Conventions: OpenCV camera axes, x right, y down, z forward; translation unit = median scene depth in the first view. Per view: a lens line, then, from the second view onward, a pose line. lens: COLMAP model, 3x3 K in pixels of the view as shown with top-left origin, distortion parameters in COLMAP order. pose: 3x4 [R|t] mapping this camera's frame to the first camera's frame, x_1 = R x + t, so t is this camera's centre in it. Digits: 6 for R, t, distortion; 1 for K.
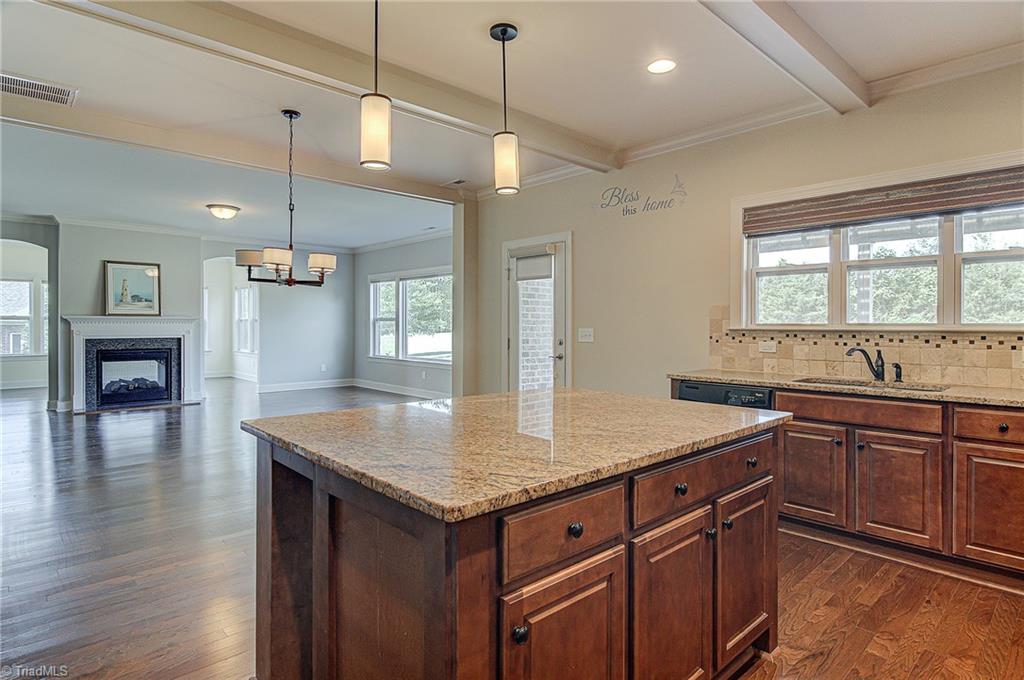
lens RADIAL K [[556.5, 0, 512.0], [0, 556.5, 326.0], [0, 0, 1]] dist [-0.000881, 0.000398]
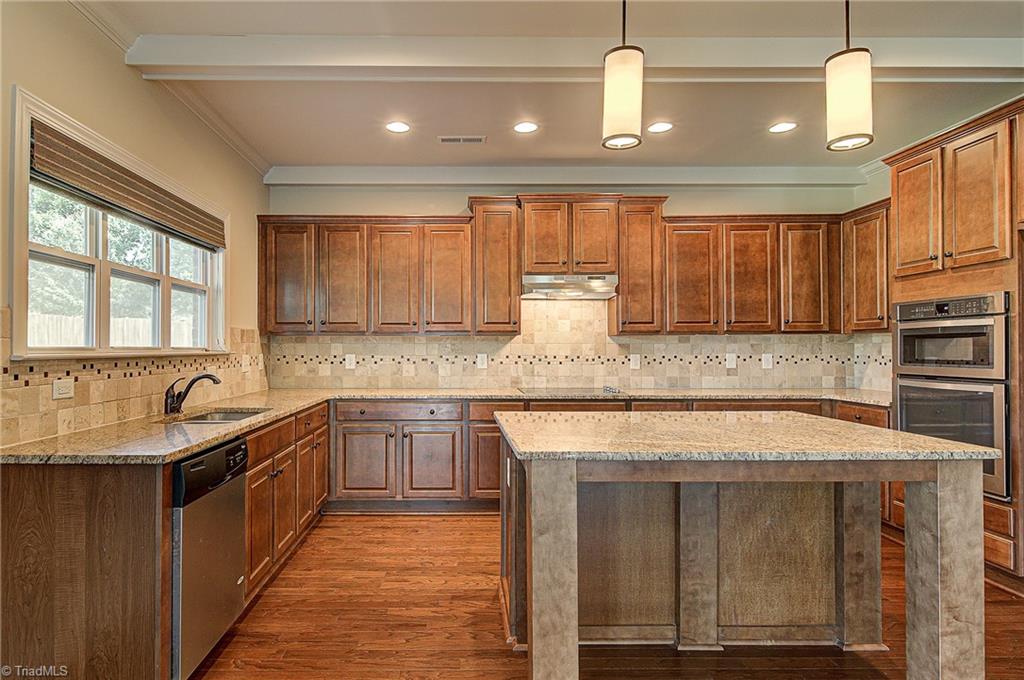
lens RADIAL K [[556.5, 0, 512.2], [0, 556.5, 342.9], [0, 0, 1]] dist [-0.000881, 0.000398]
pose [[-0.779214, 0.003303, 0.626749, -0.274447], [-0.001165, 0.999977, -0.006719, -0.005907], [-0.626757, -0.005965, -0.779192, 1.295245]]
